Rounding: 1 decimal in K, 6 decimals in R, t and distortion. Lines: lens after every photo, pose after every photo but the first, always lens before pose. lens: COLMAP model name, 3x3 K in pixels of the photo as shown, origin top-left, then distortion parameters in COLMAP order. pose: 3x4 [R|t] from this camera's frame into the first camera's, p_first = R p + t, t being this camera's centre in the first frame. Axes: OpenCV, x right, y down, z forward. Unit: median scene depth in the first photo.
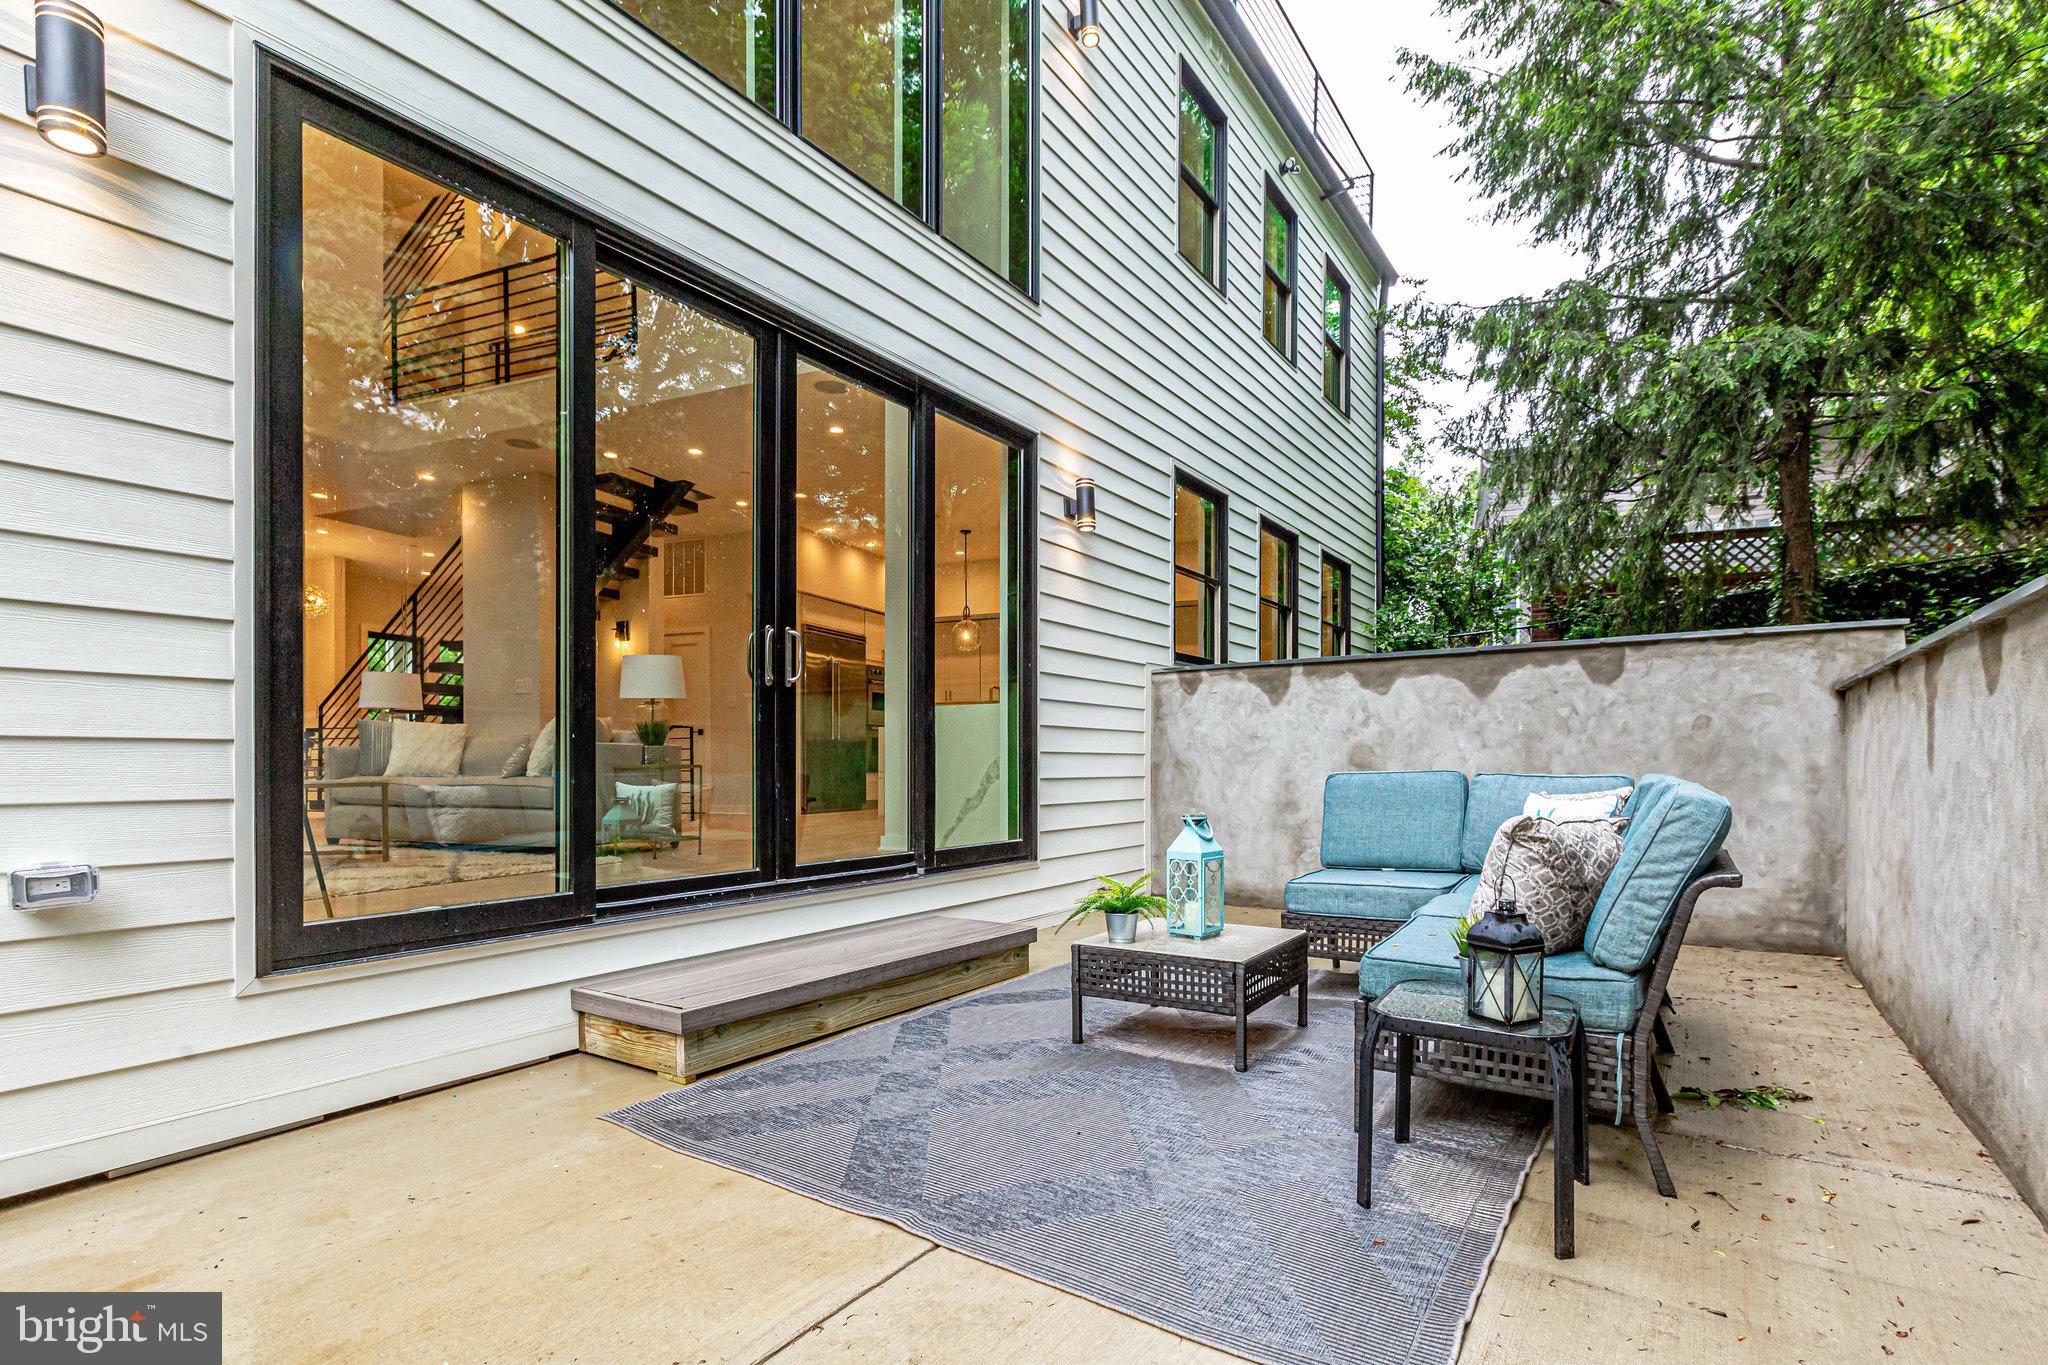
lens RADIAL K [[964.3, 0, 1036.9], [0, 964.3, 754.1], [0, 0, 1]] dist [0.001485, 0.000140]
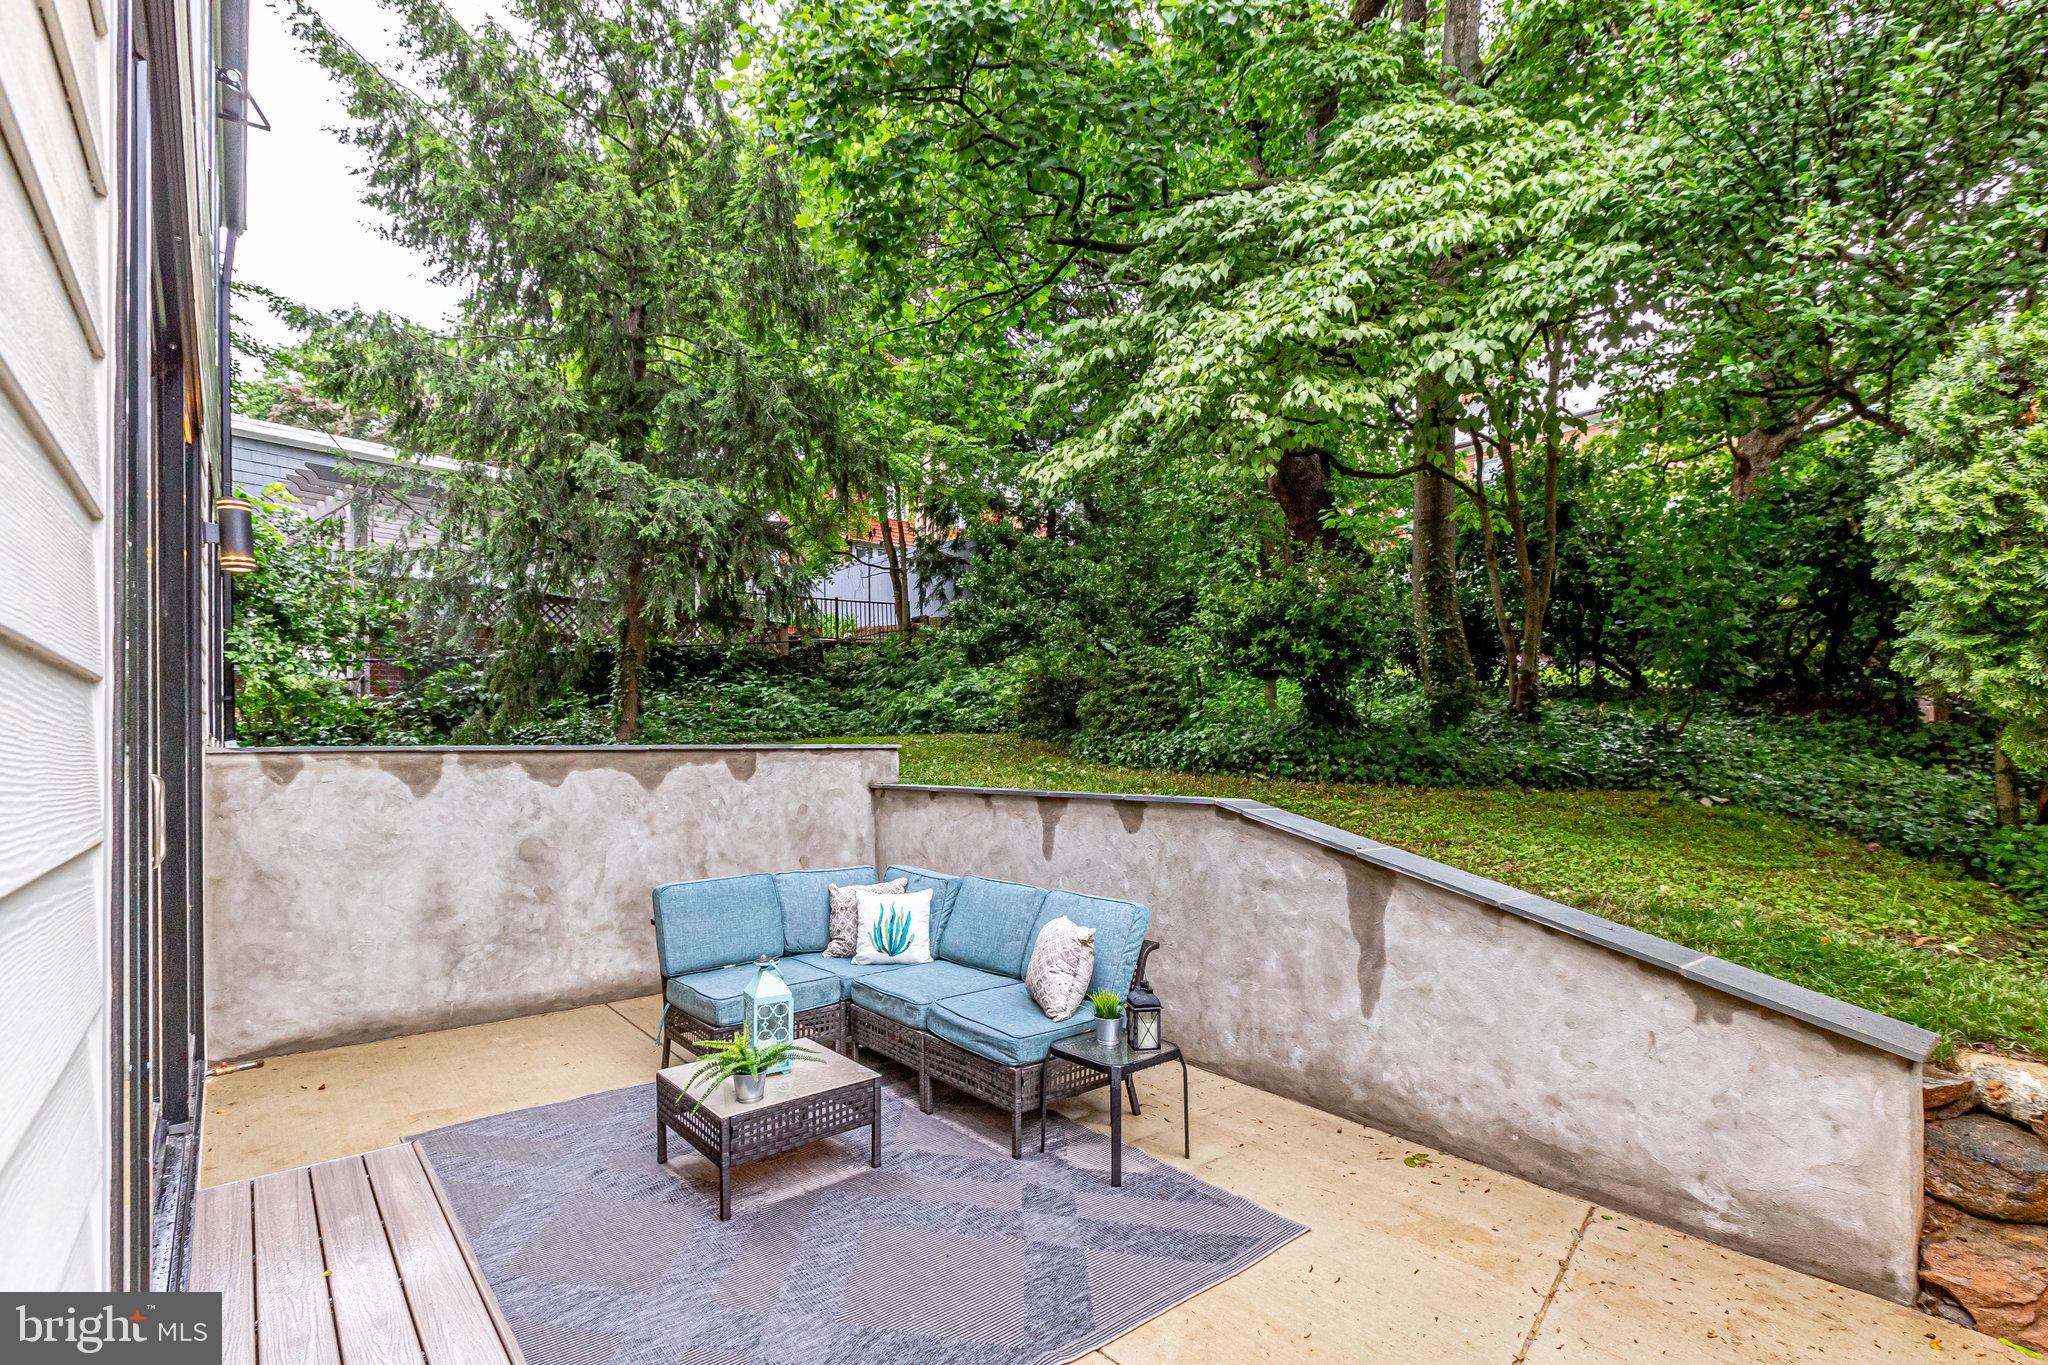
lens RADIAL K [[964.3, 0, 1036.9], [0, 964.3, 754.1], [0, 0, 1]] dist [0.001485, 0.000140]
pose [[0.285370, -0.004310, 0.958408, -0.431980], [0.002063, 0.999990, 0.003883, -0.093469], [-0.958415, 0.000869, 0.285376, 0.227053]]
